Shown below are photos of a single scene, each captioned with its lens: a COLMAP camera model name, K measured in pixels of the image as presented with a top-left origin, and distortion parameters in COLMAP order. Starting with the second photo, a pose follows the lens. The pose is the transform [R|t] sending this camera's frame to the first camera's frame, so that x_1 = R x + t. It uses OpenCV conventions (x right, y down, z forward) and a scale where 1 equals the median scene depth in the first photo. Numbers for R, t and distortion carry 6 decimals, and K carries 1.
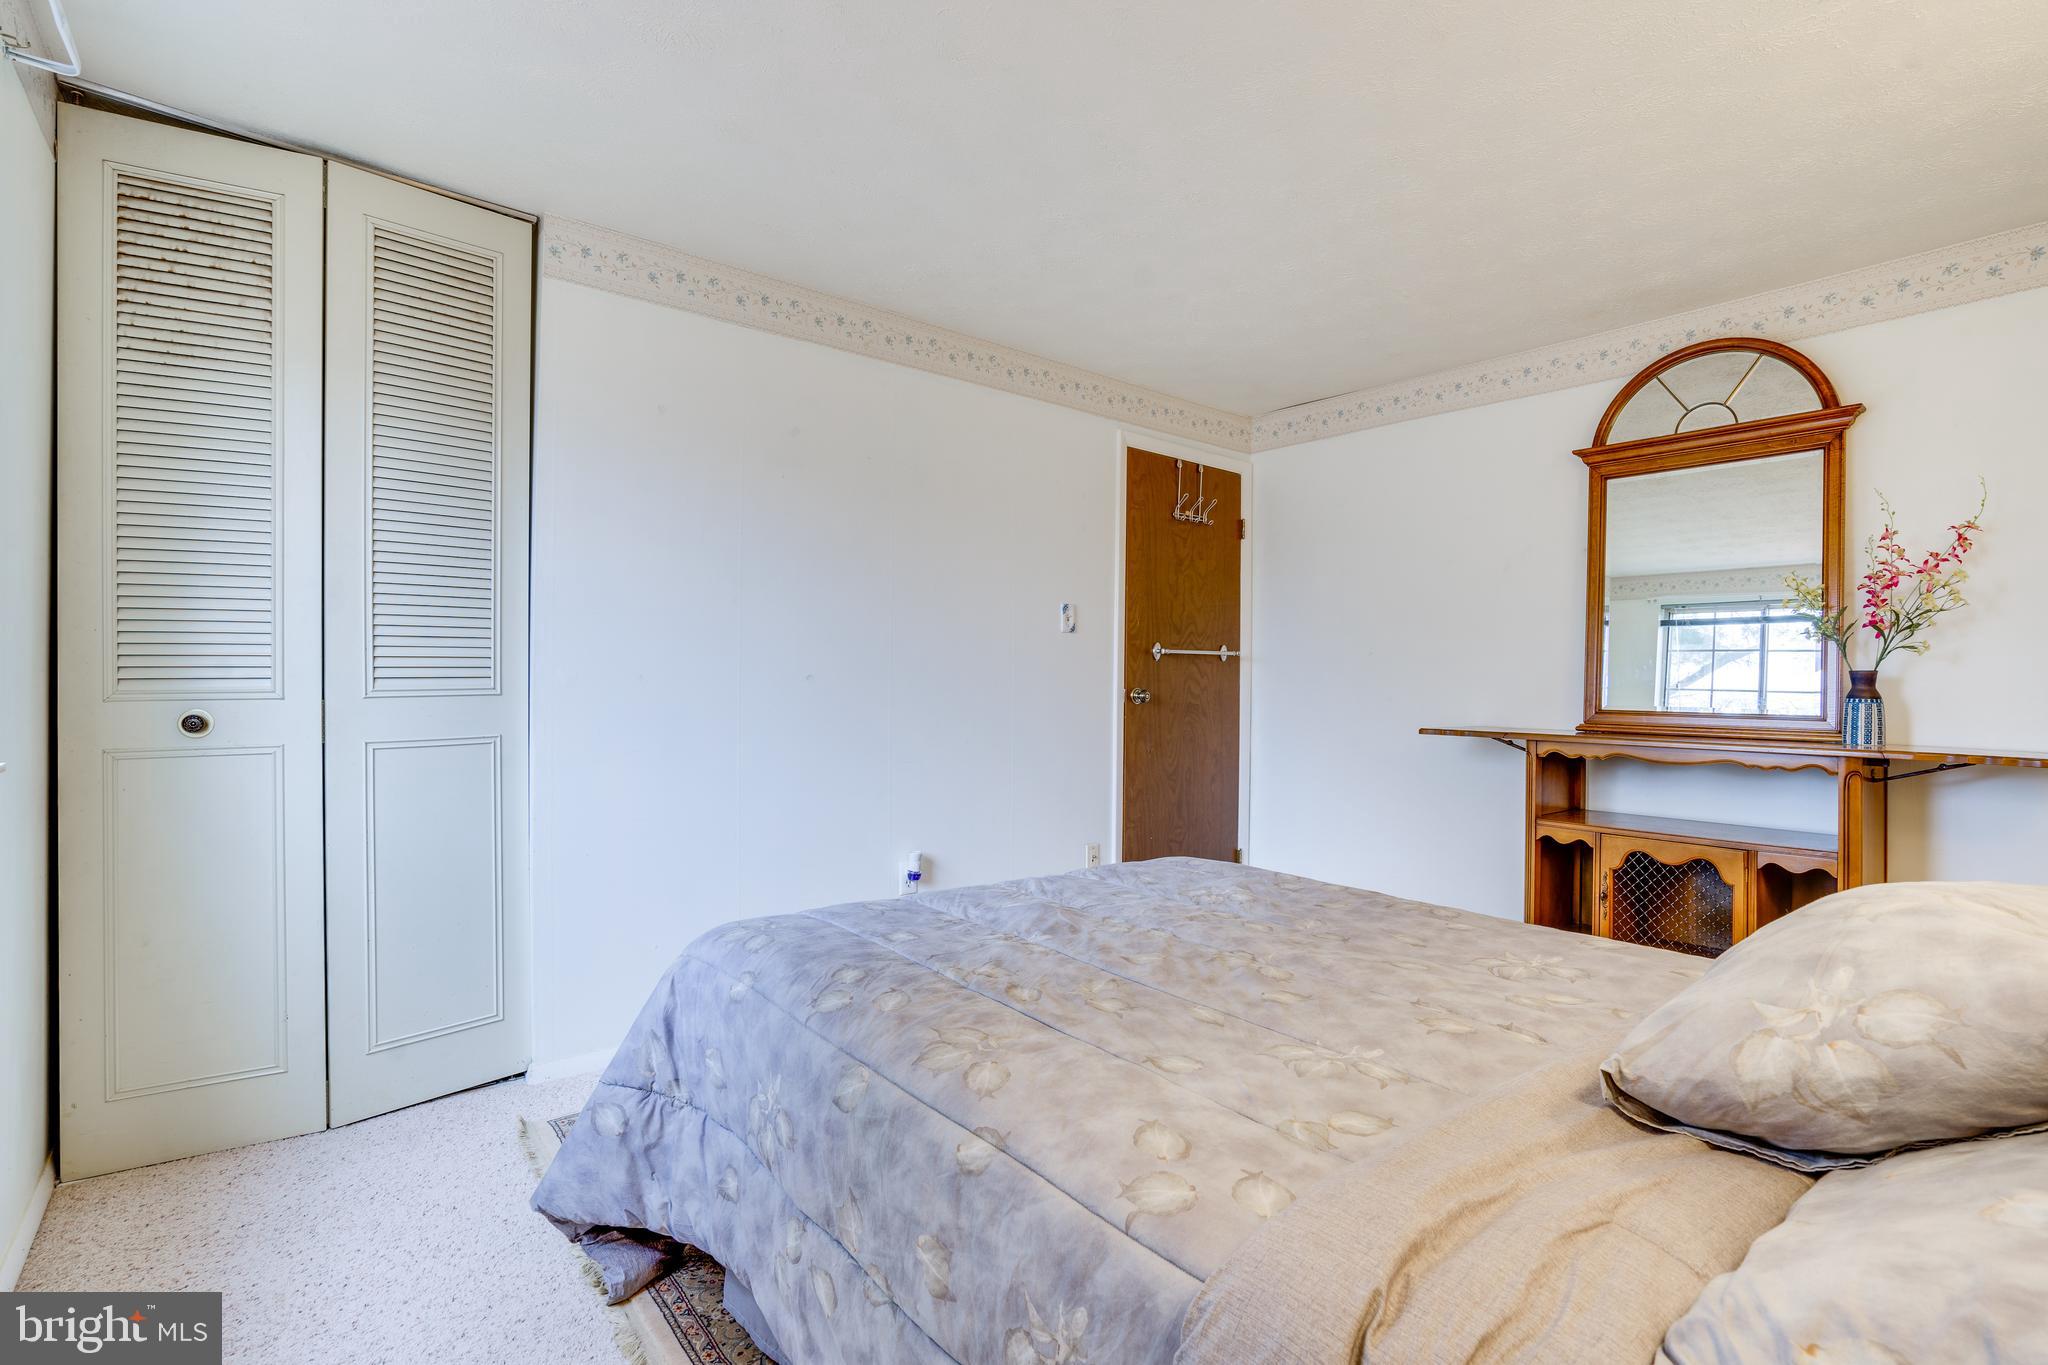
lens RADIAL K [[943.7, 0, 1032.7], [0, 943.7, 681.9], [0, 0, 1]] dist [-0.039566, 0.016255]
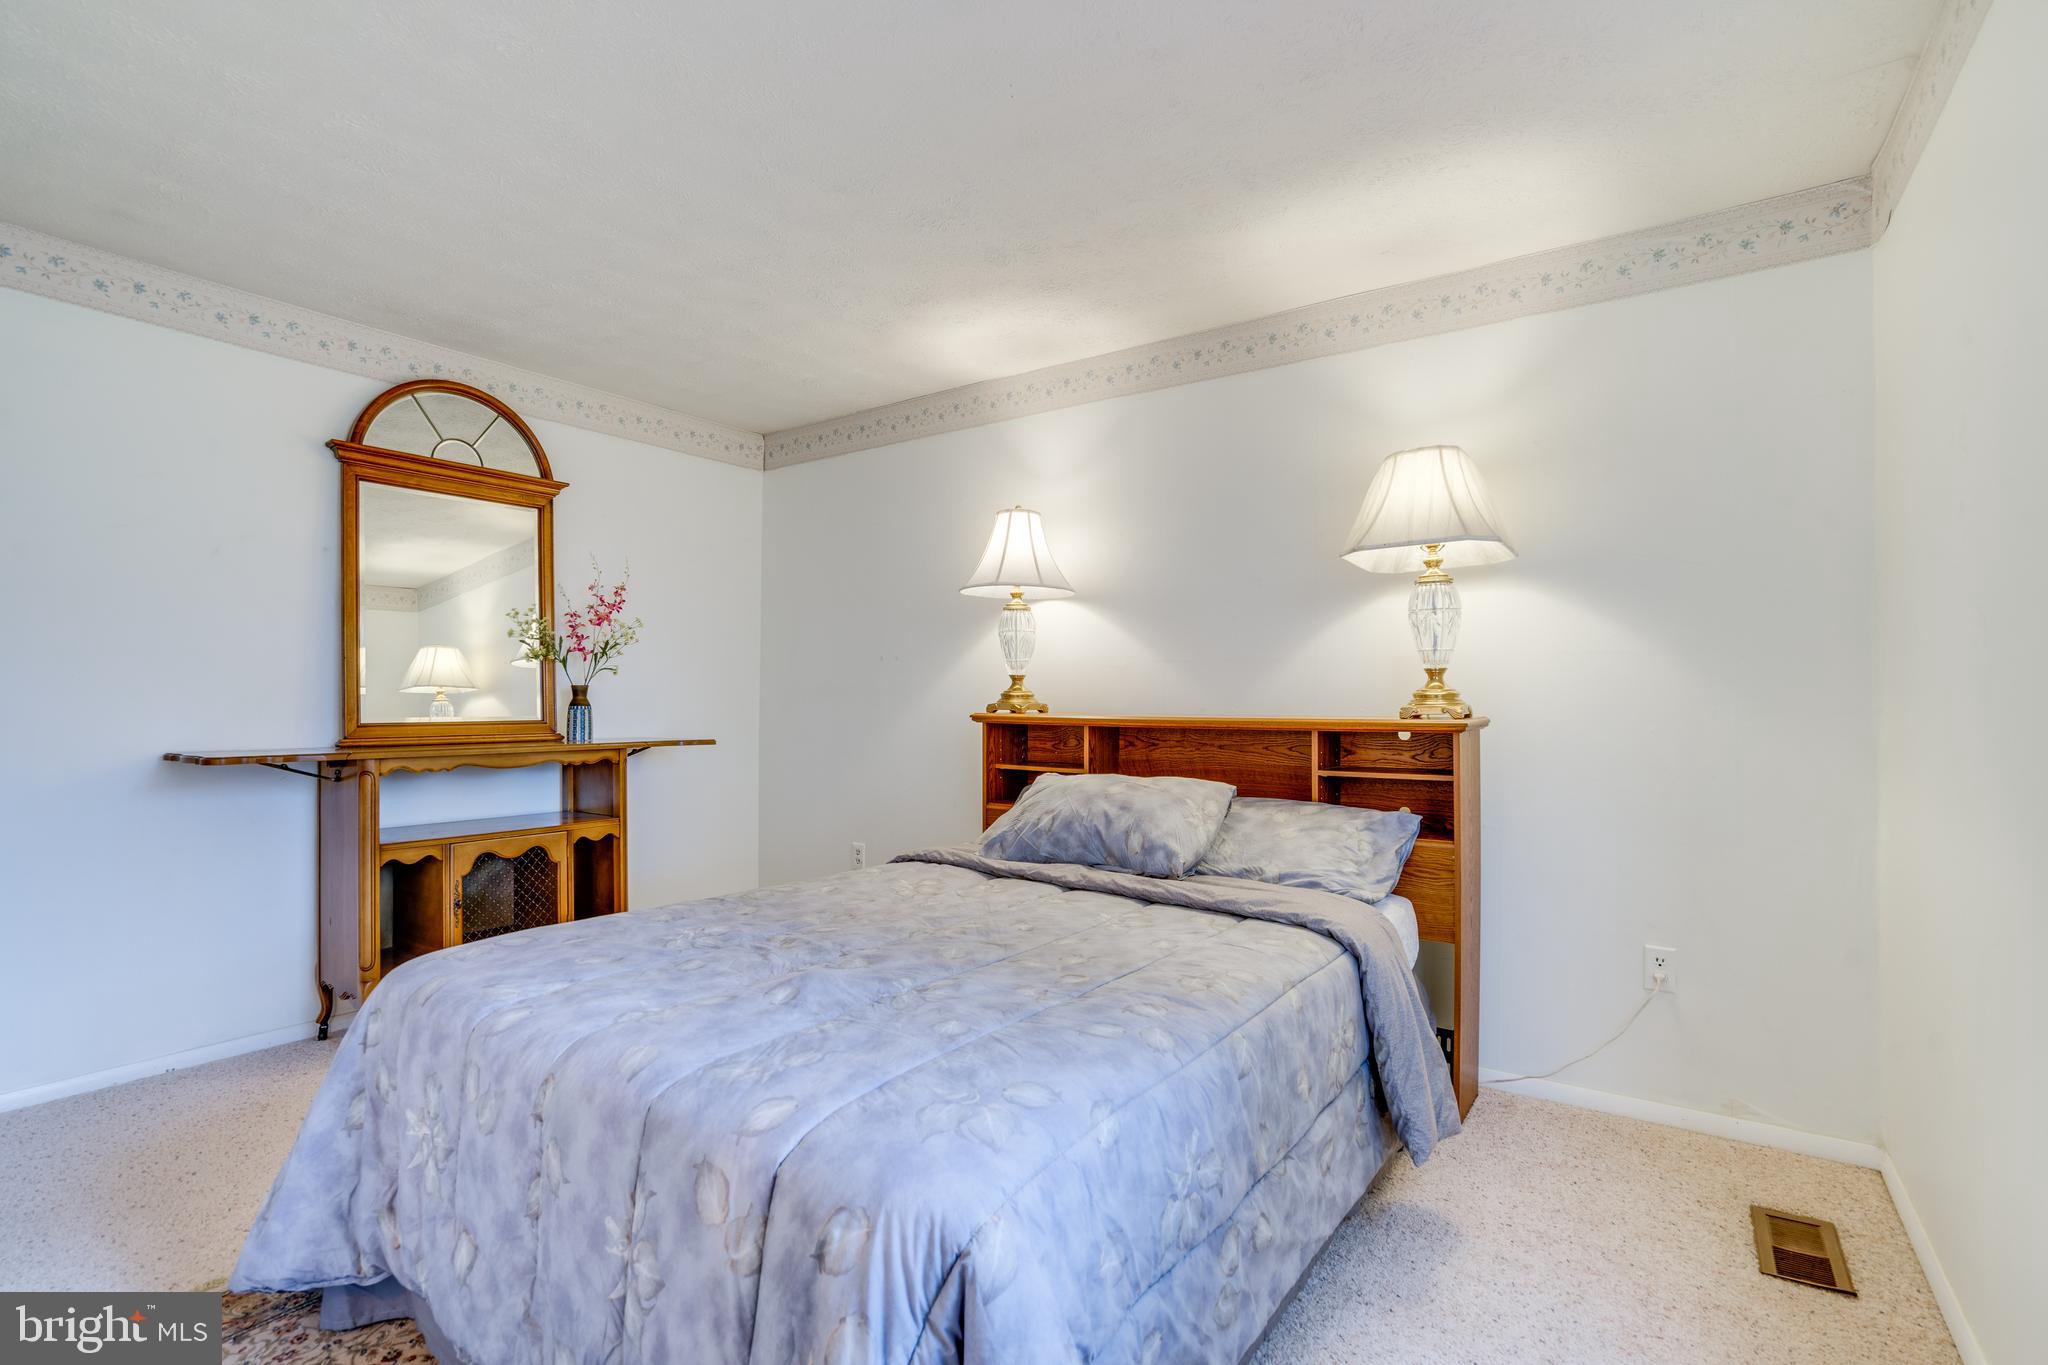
lens RADIAL K [[967.8, 0, 1009.6], [0, 967.8, 672.8], [0, 0, 1]] dist [-0.037883, 0.016810]
pose [[-0.256159, 0.015677, 0.966507, -0.577676], [-0.002699, 0.999853, -0.016933, -0.007703], [-0.966631, -0.006947, -0.256079, 0.717221]]
